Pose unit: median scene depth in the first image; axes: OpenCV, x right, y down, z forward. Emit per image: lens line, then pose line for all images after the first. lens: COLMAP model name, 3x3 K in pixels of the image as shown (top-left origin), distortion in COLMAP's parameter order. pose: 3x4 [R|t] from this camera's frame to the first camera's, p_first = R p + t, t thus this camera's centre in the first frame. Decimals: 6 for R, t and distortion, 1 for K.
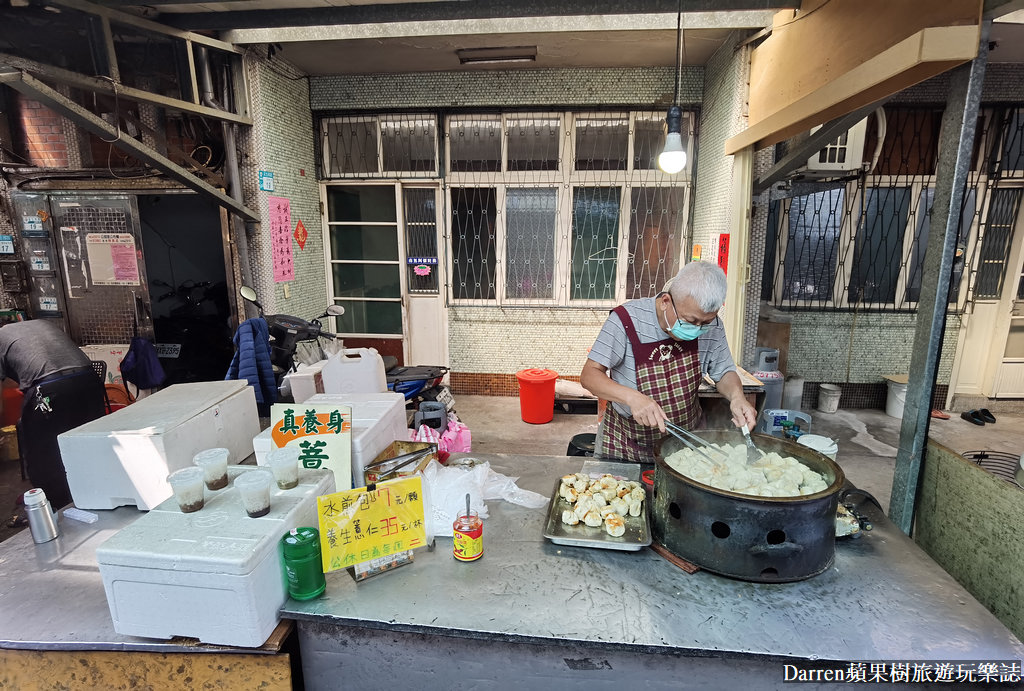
lens RADIAL K [[547.5, 0, 512.0], [0, 547.5, 345.5], [0, 0, 1]] dist [-0.061475, 0.032032]
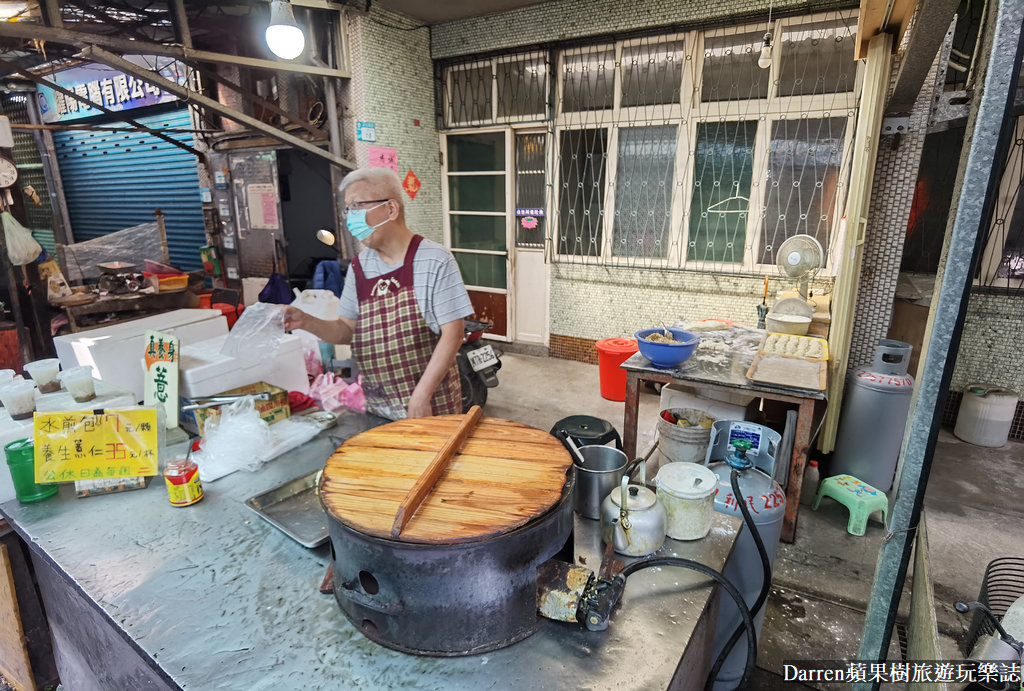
lens RADIAL K [[551.4, 0, 512.0], [0, 551.4, 345.5], [0, 0, 1]] dist [-0.029966, -0.028505]
pose [[0.892203, 0.114799, -0.436801, 0.267884], [-0.084904, 0.992545, 0.087436, -0.007010], [0.443583, -0.040925, 0.895299, 0.129013]]
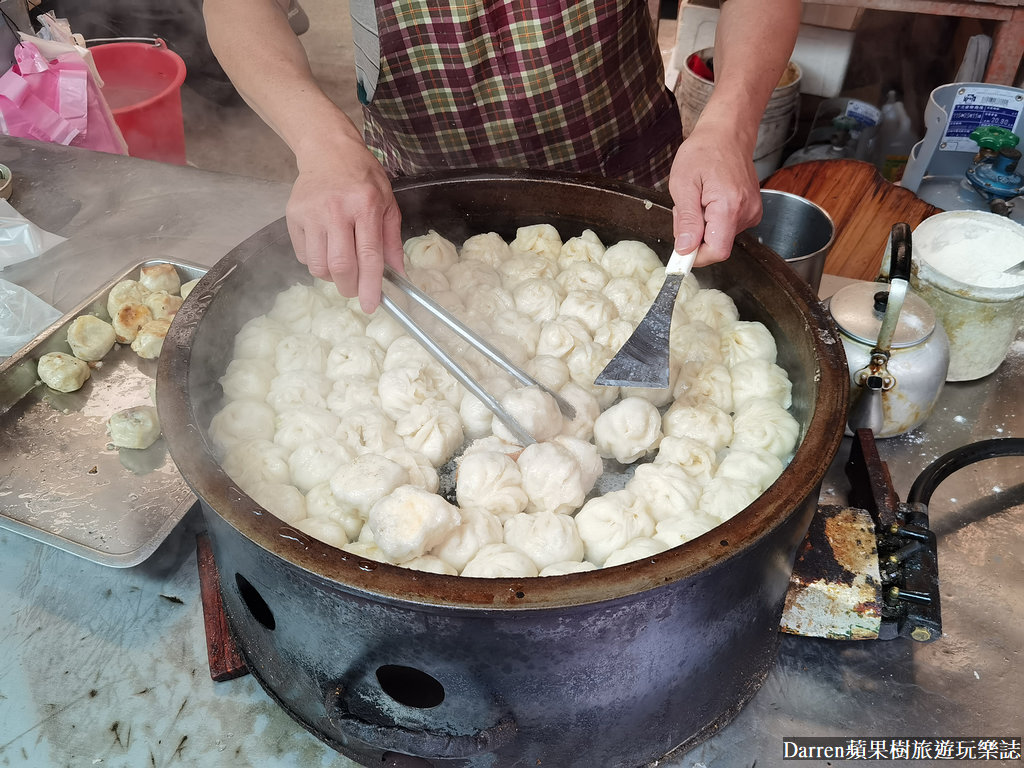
lens RADIAL K [[1010.6, 0, 512.0], [0, 1010.6, 384.0], [0, 0, 1]] dist [0.007493, 0.034372]
pose [[0.980186, 0.131893, -0.147780, 0.167416], [-0.043060, 0.870114, 0.490965, -0.003991], [0.193340, -0.474874, 0.858554, 0.187101]]
